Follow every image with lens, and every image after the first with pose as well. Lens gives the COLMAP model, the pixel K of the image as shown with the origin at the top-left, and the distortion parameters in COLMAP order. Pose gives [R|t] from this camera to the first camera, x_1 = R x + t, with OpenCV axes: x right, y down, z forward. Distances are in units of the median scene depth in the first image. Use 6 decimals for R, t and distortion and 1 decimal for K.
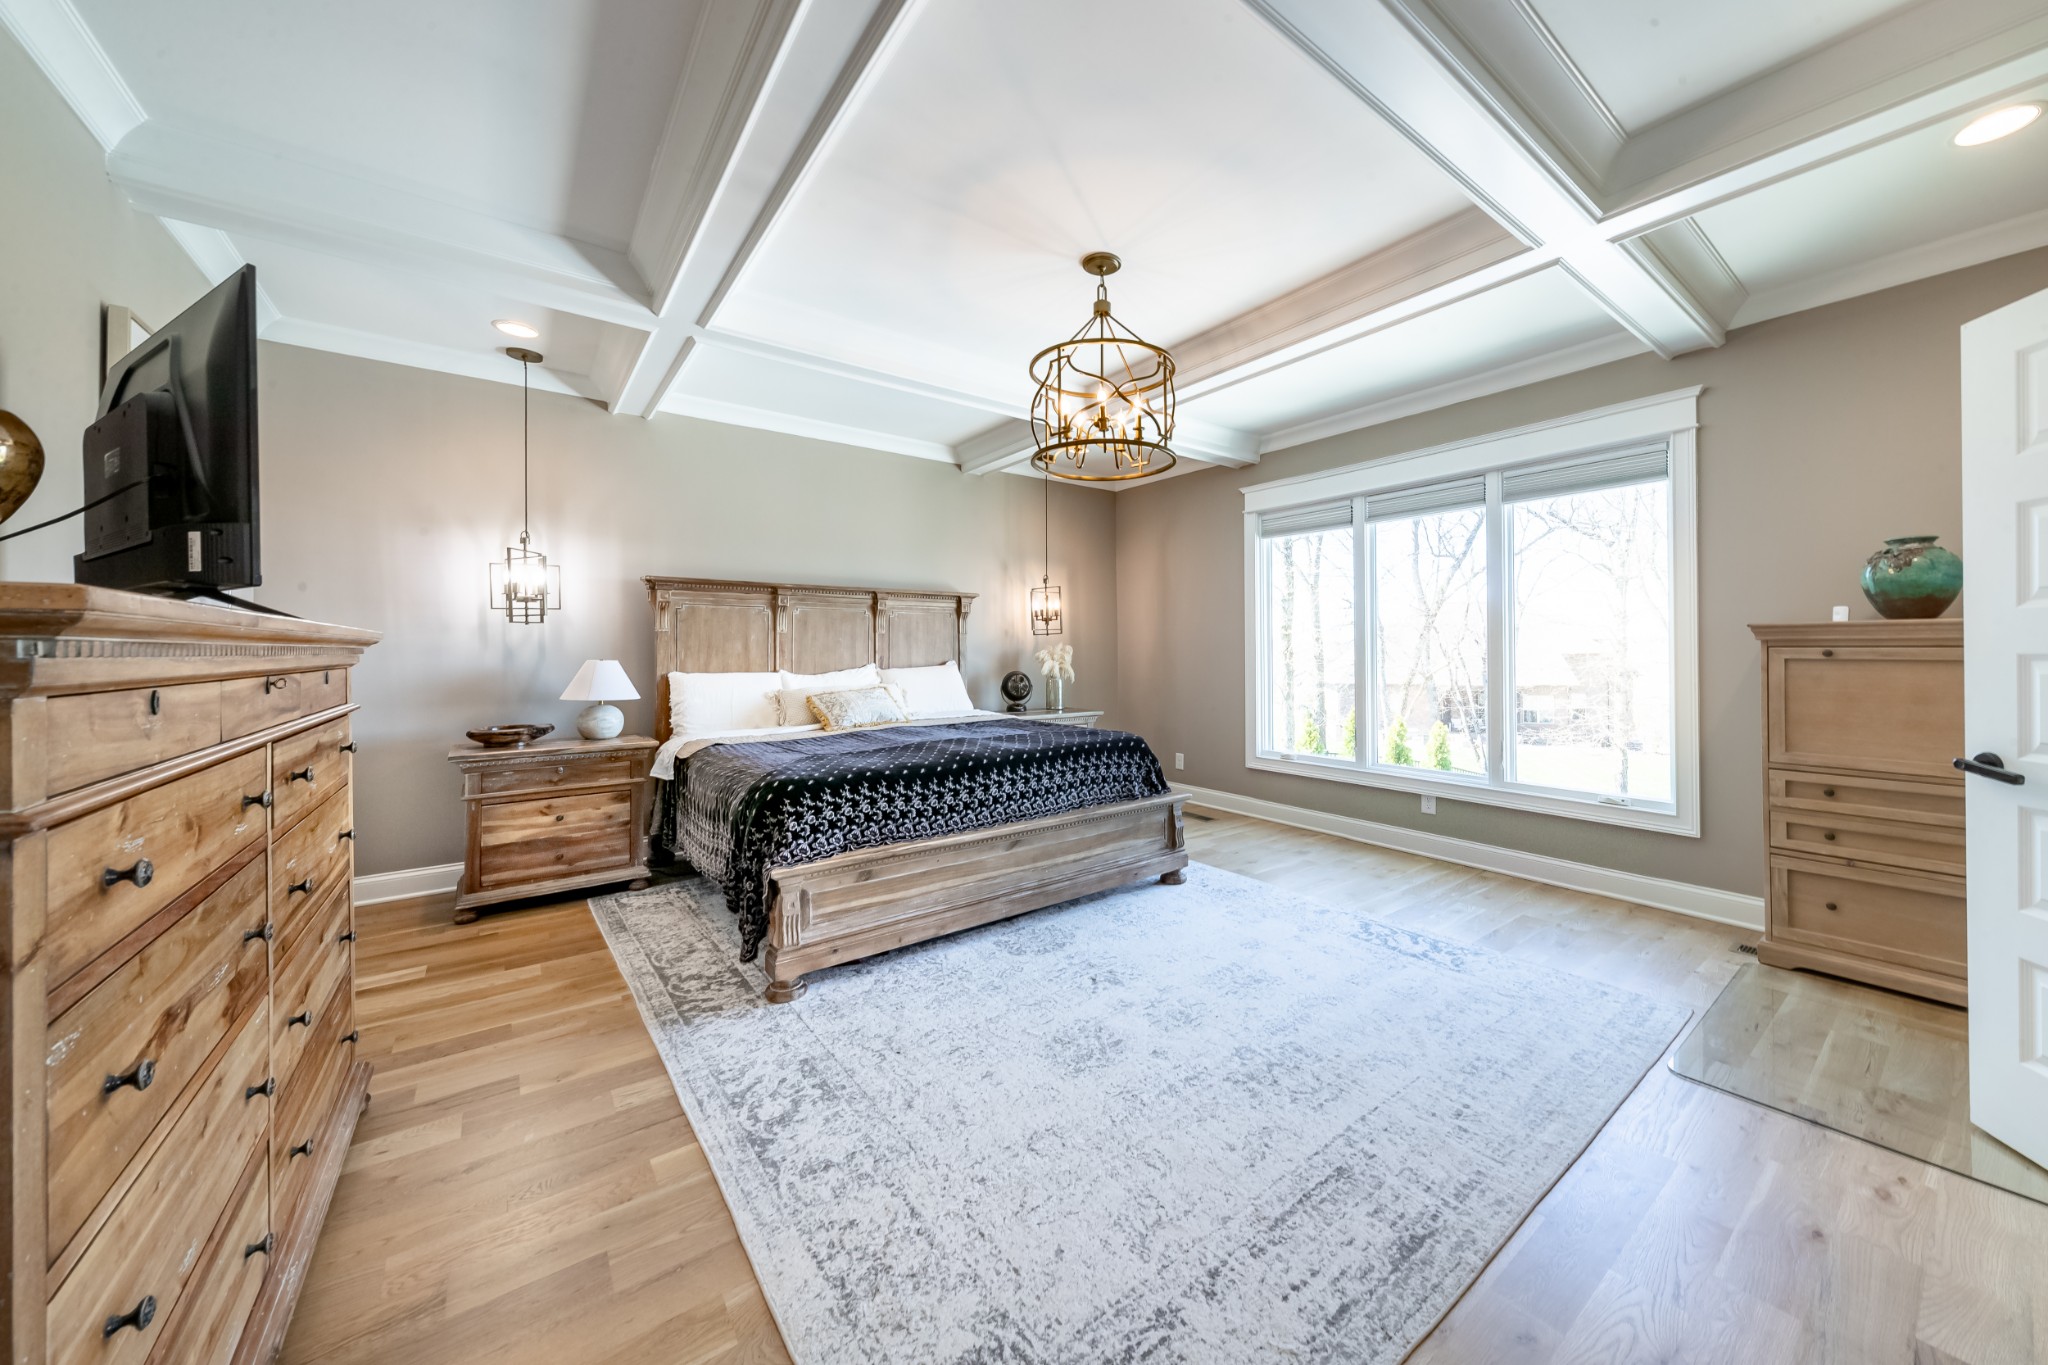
lens RADIAL K [[727.5, 0, 984.7], [0, 727.5, 657.8], [0, 0, 1]] dist [0.011378, 0.000030]
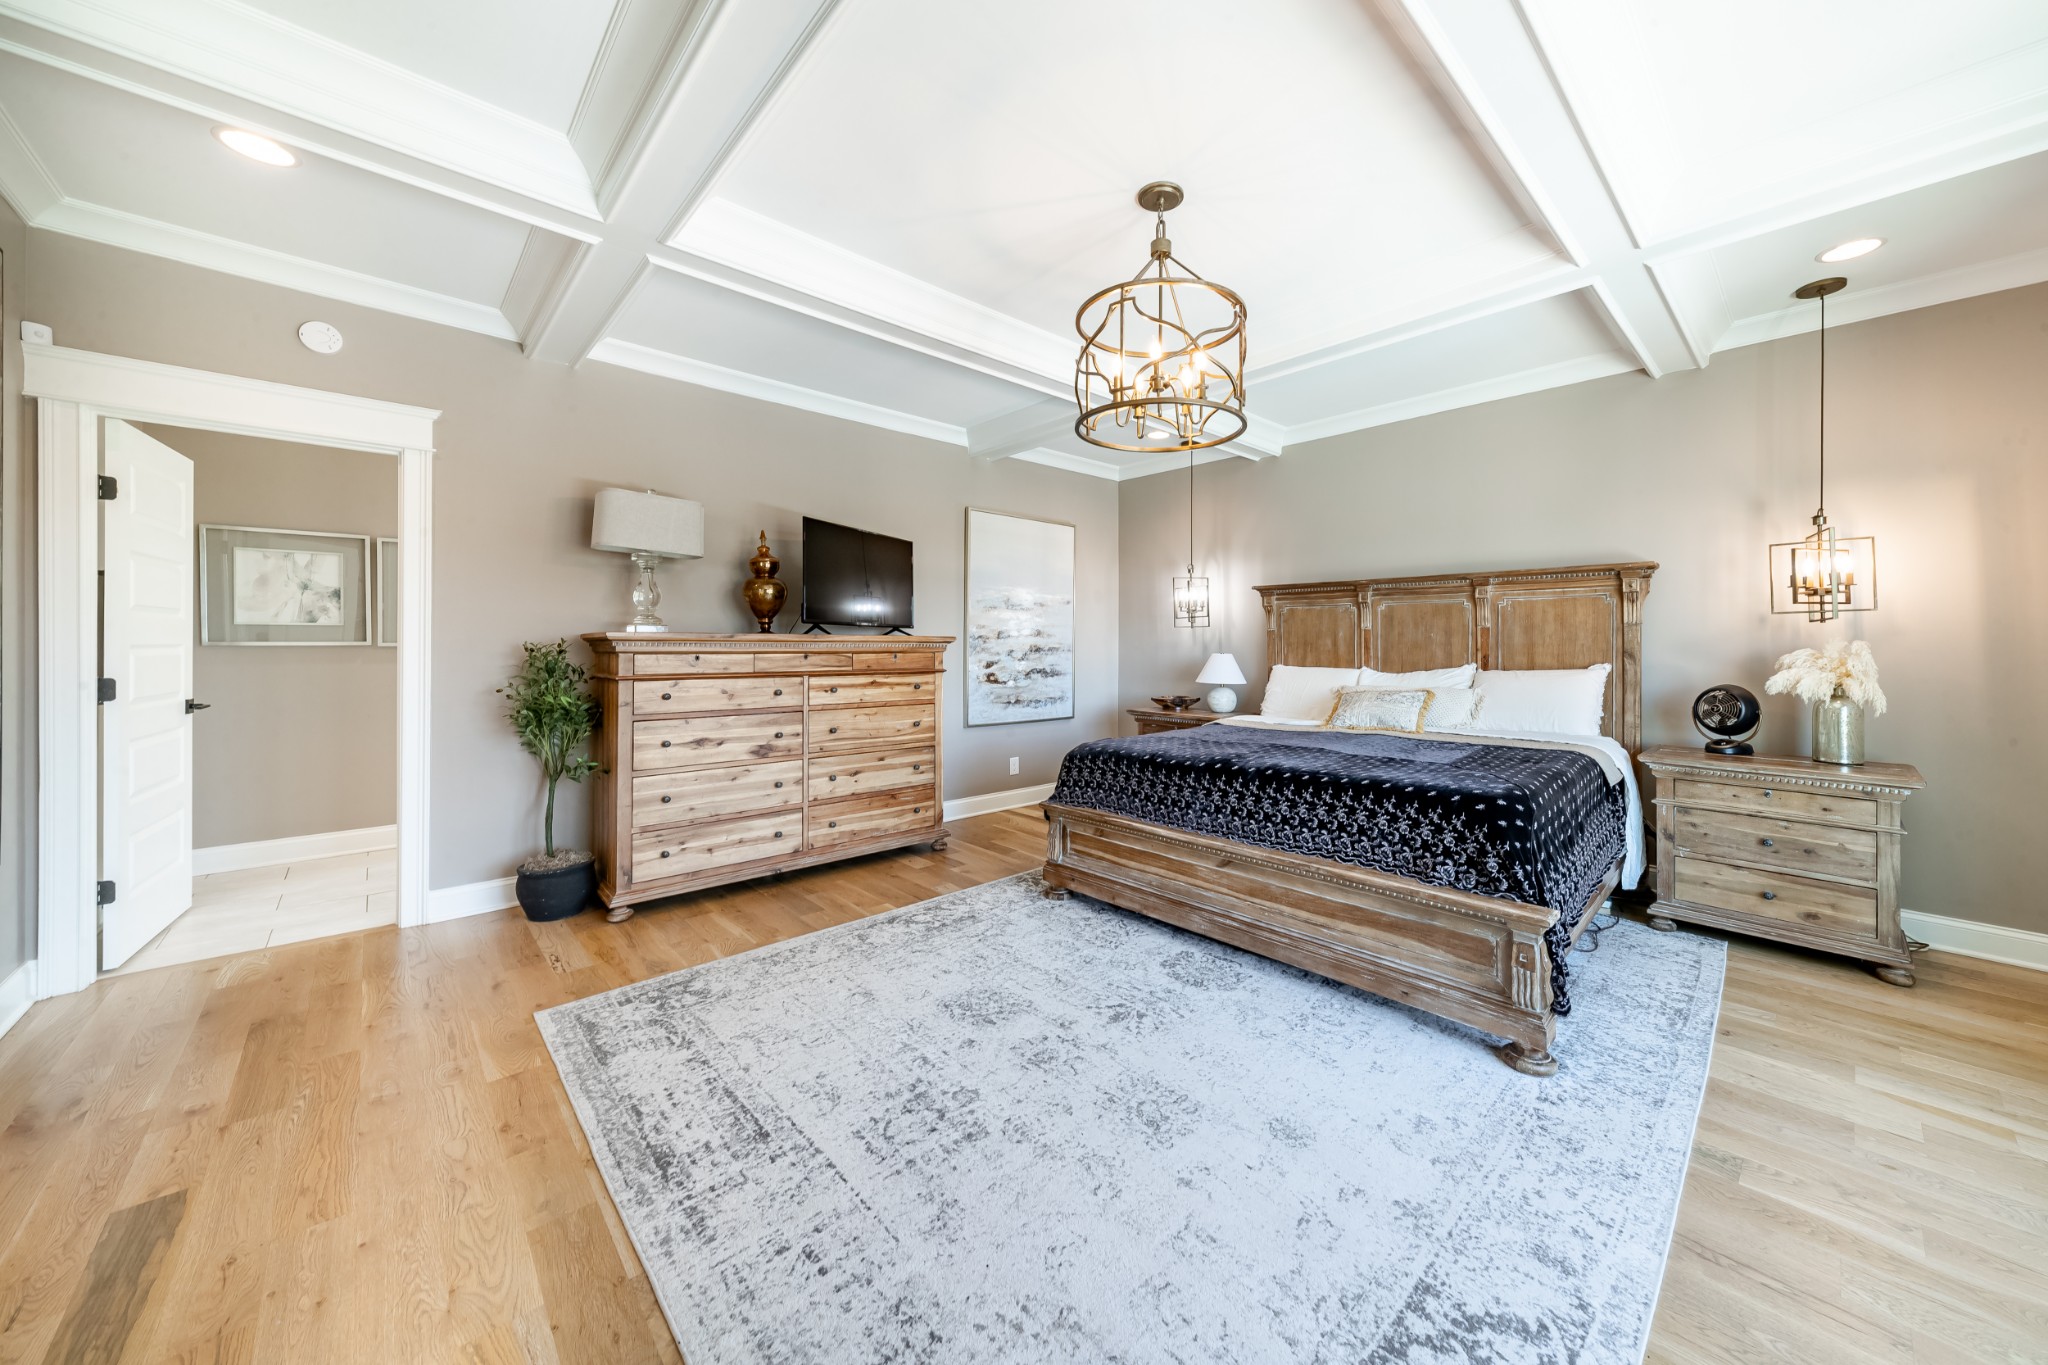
lens RADIAL K [[621.1, 0, 1032.3], [0, 621.1, 658.9], [0, 0, 1]] dist [0.010309, -0.000041]
pose [[0.204287, 0.022198, -0.978659, 0.897066], [-0.014291, 0.999704, 0.019693, -0.008754], [0.978807, 0.009963, 0.204543, 0.740945]]
